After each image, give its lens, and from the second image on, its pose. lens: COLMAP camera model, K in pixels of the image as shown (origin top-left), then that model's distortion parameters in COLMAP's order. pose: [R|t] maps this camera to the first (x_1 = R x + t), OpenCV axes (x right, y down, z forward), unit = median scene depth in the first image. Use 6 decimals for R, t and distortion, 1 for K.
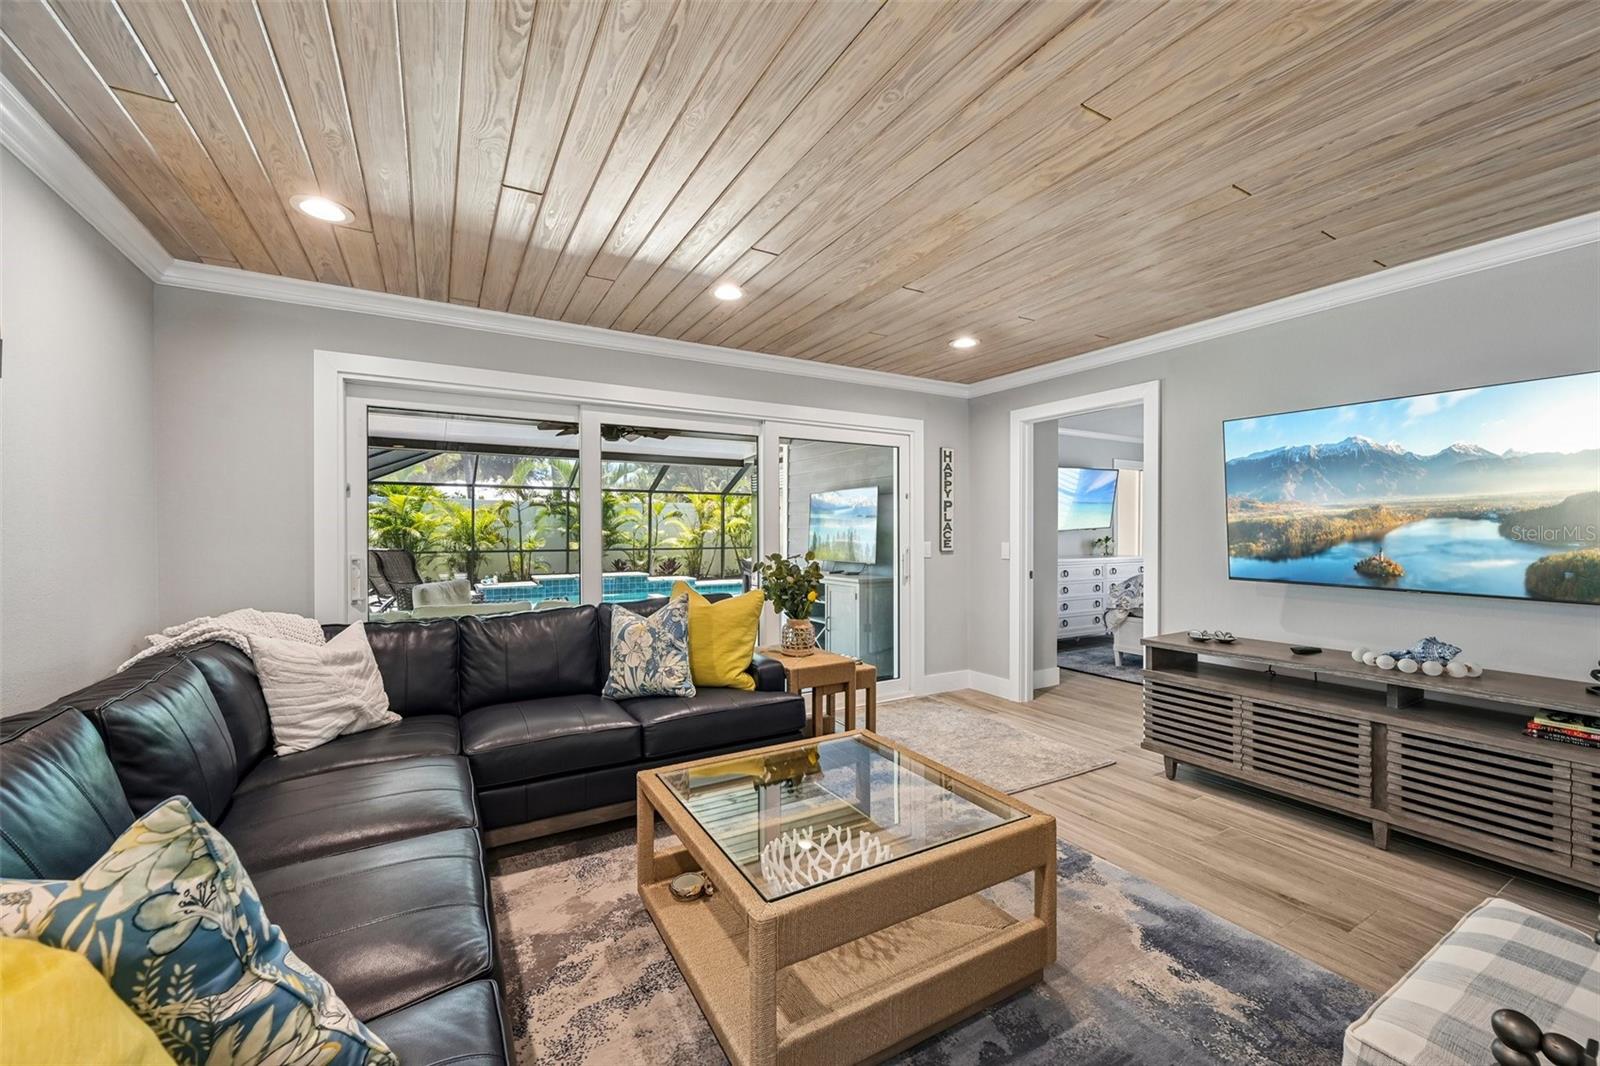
lens RADIAL K [[631.5, 0, 799.9], [0, 631.5, 533.2], [0, 0, 1]] dist [-0.000337, 0.000796]
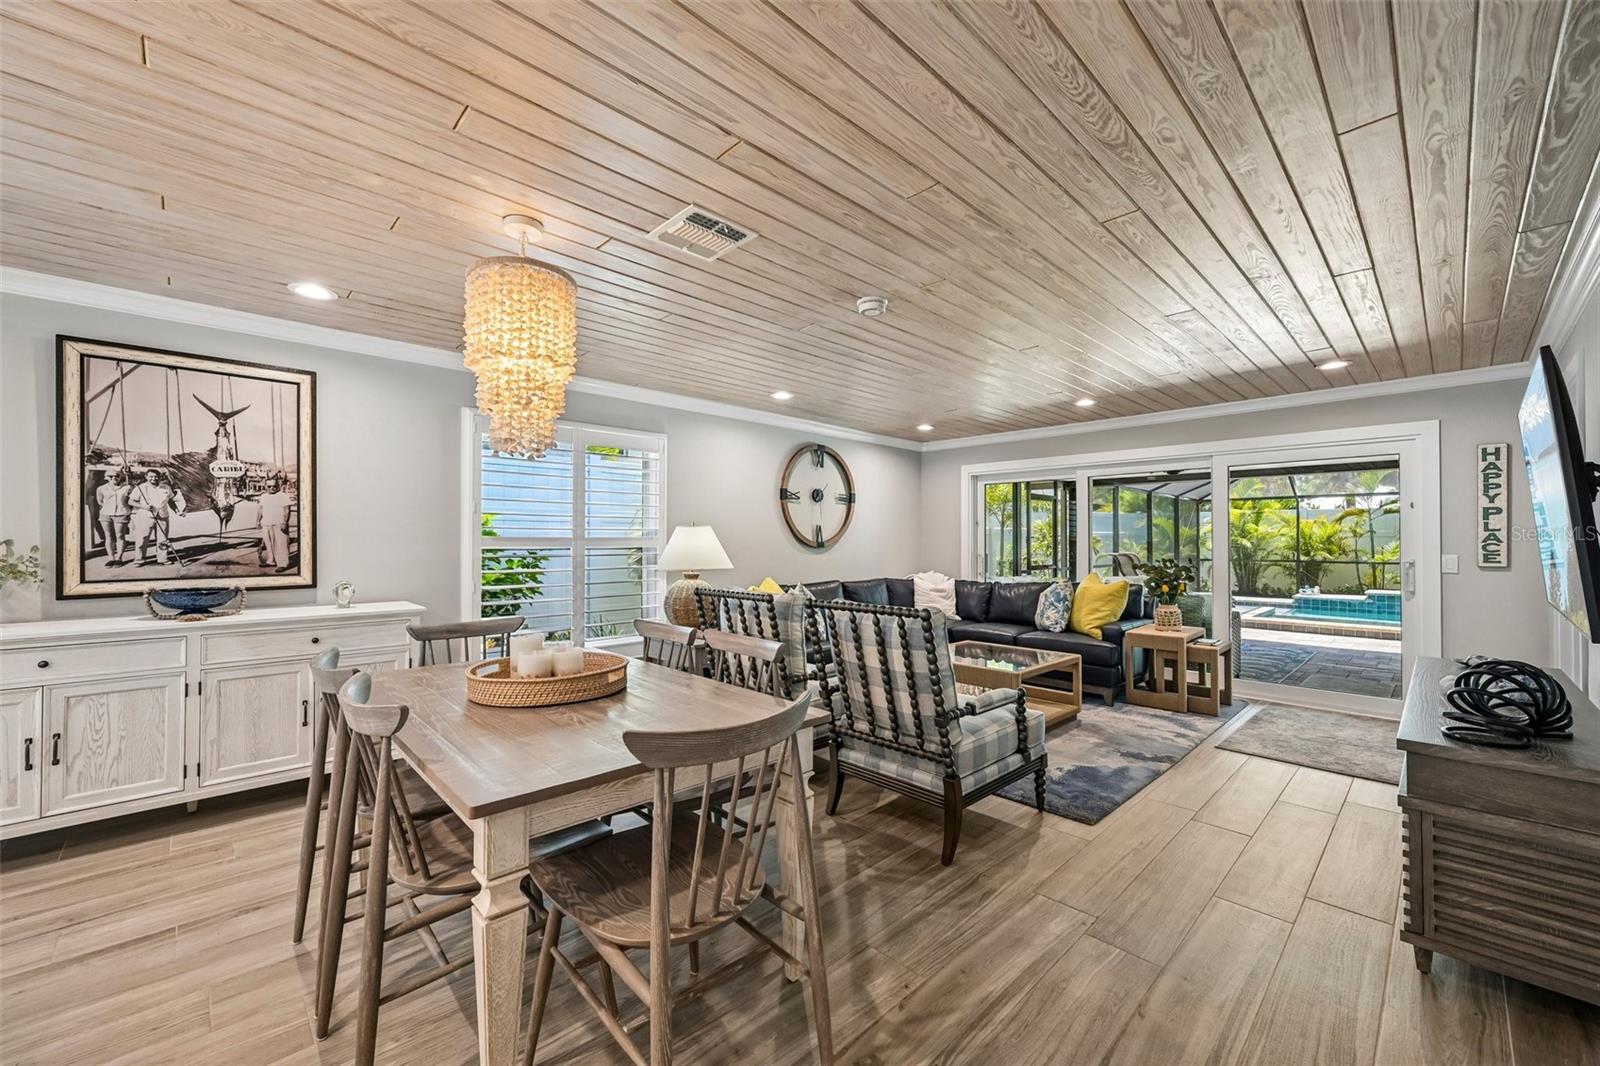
lens RADIAL K [[631.5, 0, 800.2], [0, 631.5, 533.7], [0, 0, 1]] dist [-0.000337, 0.000796]
pose [[0.235065, -0.010377, -0.971924, 0.842831], [-0.003958, 0.999924, -0.011633, -0.002453], [0.971972, 0.006581, 0.235006, -0.090227]]
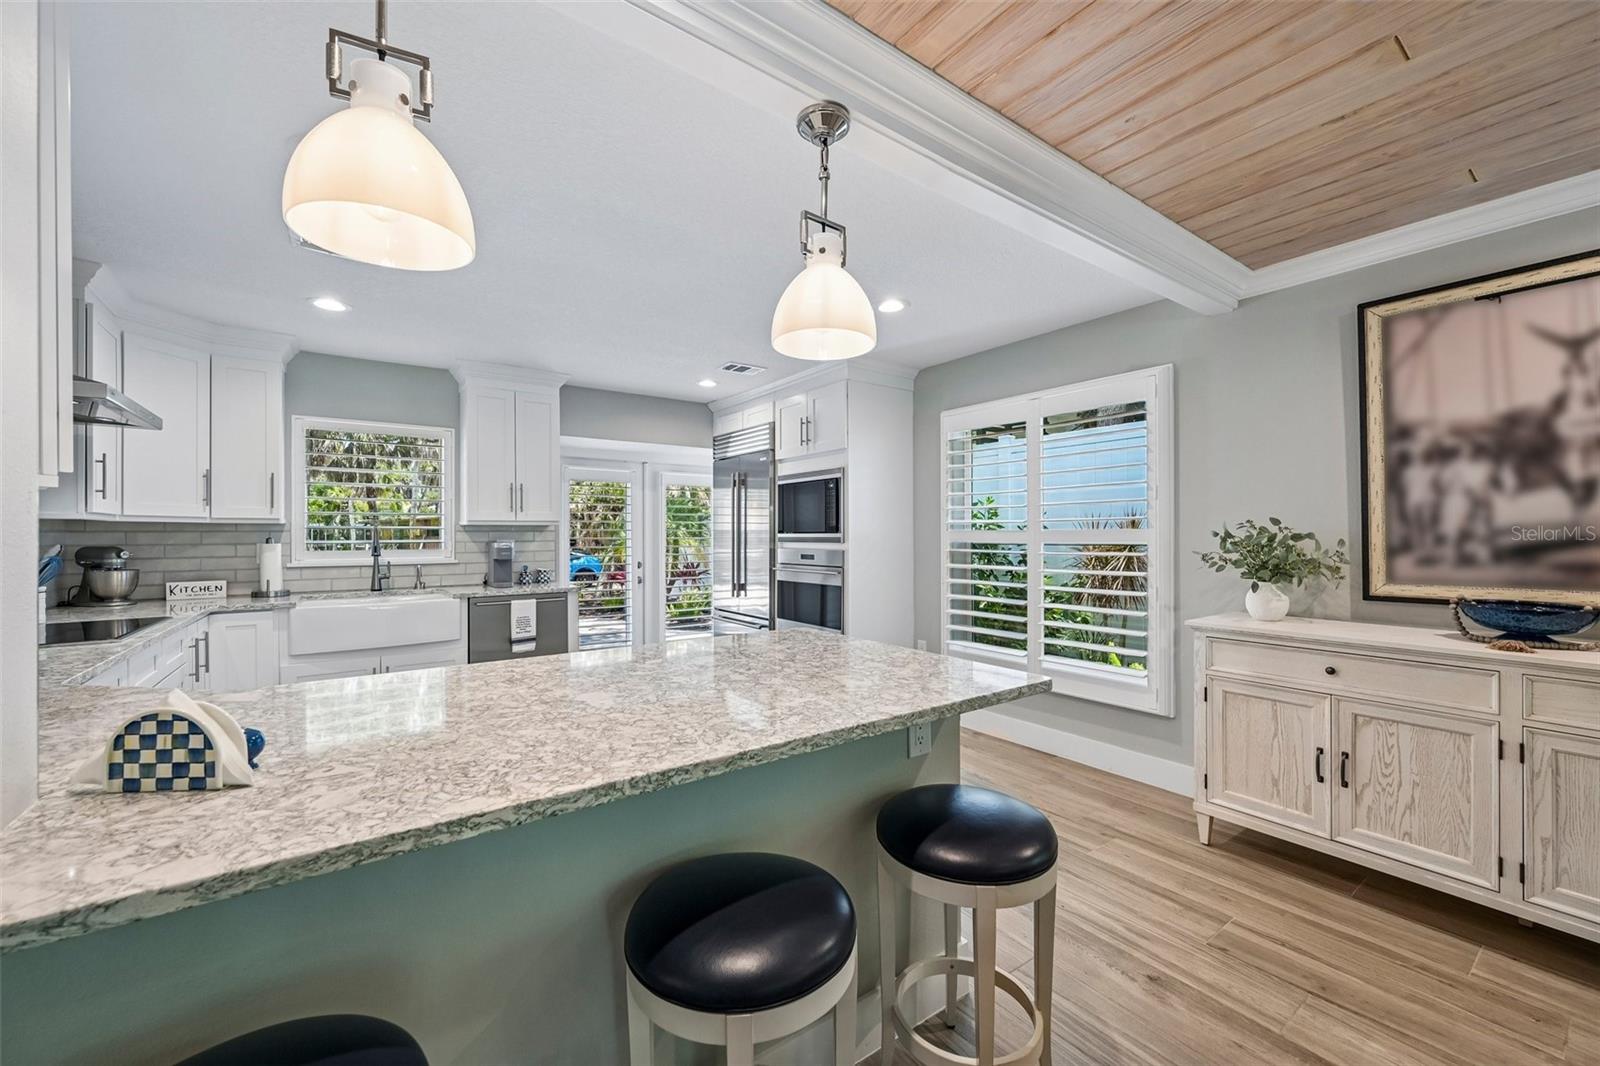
lens RADIAL K [[631.5, 0, 800.9], [0, 631.5, 535.0], [0, 0, 1]] dist [-0.000337, 0.000796]
pose [[-0.995710, 0.002940, -0.092481, 0.630342], [0.002819, 0.999995, 0.001437, -0.001209], [0.092485, 0.001170, -0.995713, -0.140628]]
